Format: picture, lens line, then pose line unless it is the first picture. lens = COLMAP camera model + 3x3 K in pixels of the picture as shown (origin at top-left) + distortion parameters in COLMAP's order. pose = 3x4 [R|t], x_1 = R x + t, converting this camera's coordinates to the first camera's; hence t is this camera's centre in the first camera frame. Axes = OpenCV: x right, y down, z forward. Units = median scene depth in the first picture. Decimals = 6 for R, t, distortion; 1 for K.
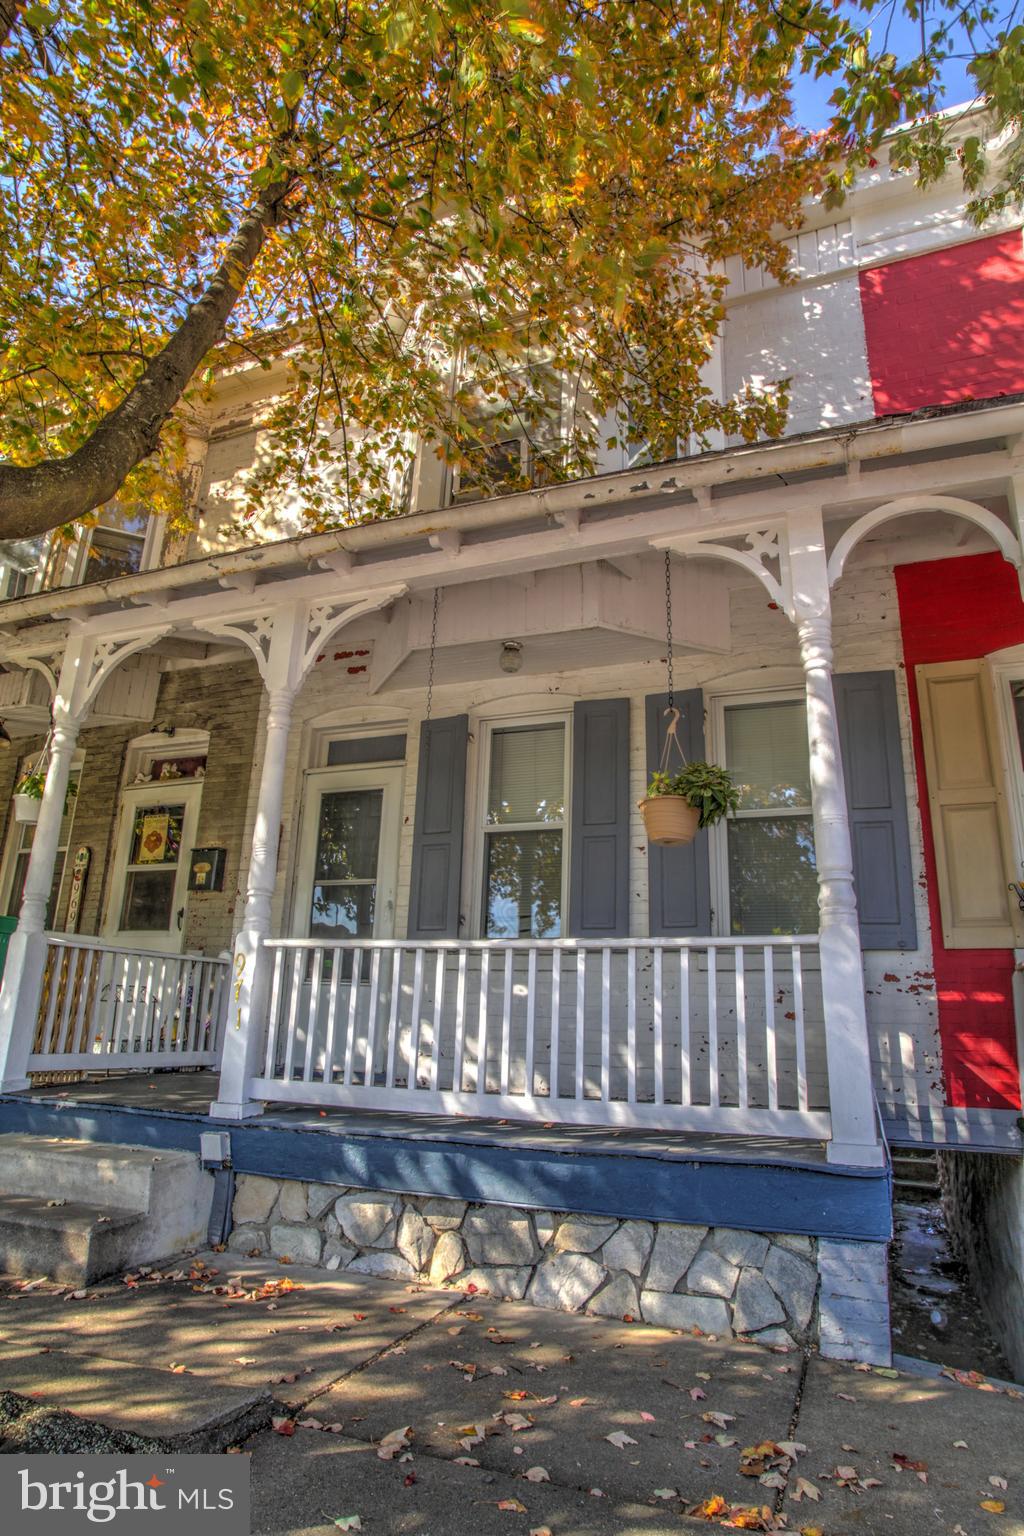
lens RADIAL K [[883.2, 0, 500.4], [0, 883.2, 762.6], [0, 0, 1]] dist [-0.095791, 0.074990]
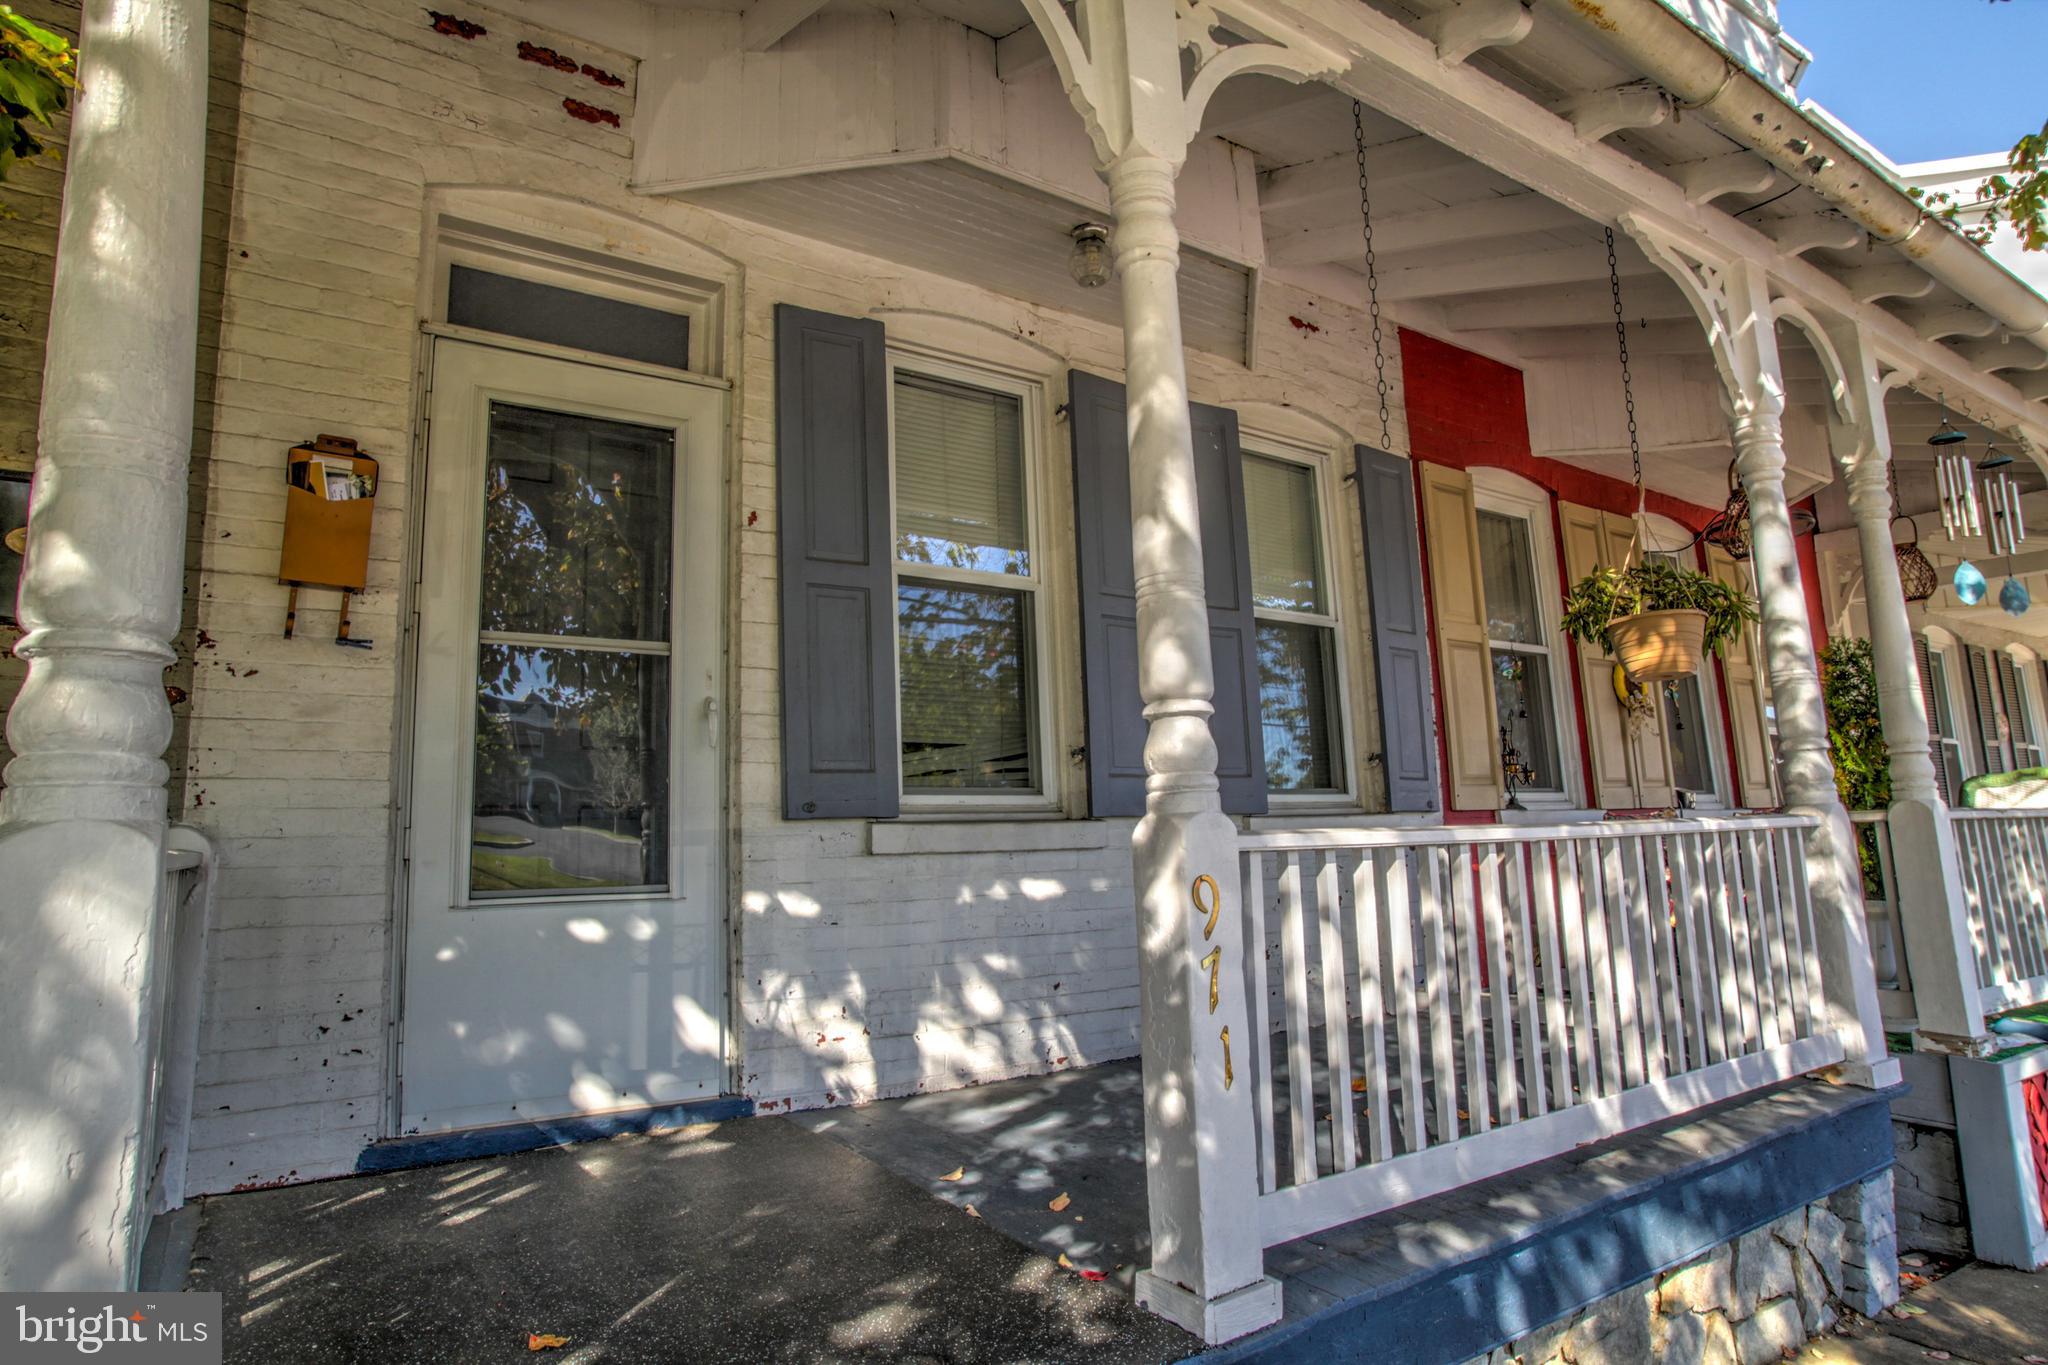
lens RADIAL K [[1177.6, 0, 1018.4], [0, 1177.6, 671.8], [0, 0, 1]] dist [-0.095791, 0.074990]
pose [[0.554041, 0.075602, 0.829050, -0.605953], [-0.193595, 0.980266, 0.039985, 0.108365], [-0.809666, -0.182653, 0.557744, 0.662206]]
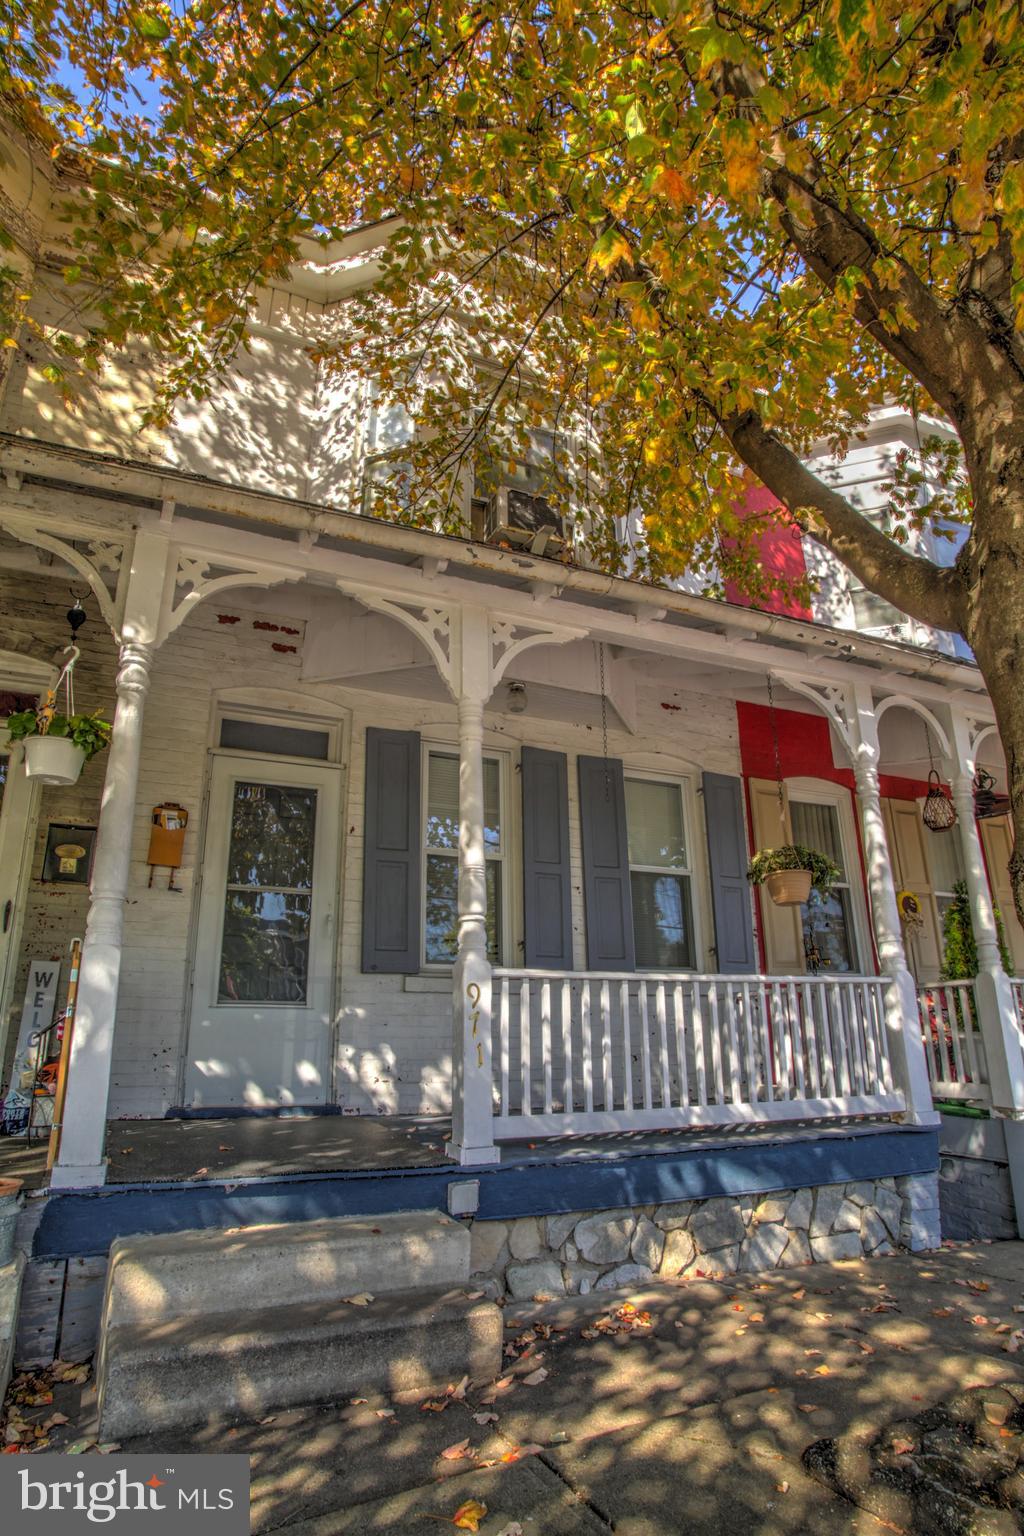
lens RADIAL K [[883.2, 0, 500.4], [0, 883.2, 762.6], [0, 0, 1]] dist [-0.095791, 0.074990]
pose [[0.689729, 0.183054, 0.700546, -0.791634], [-0.181721, 0.980312, -0.077243, 0.046213], [-0.700893, -0.074027, 0.709415, 0.278642]]
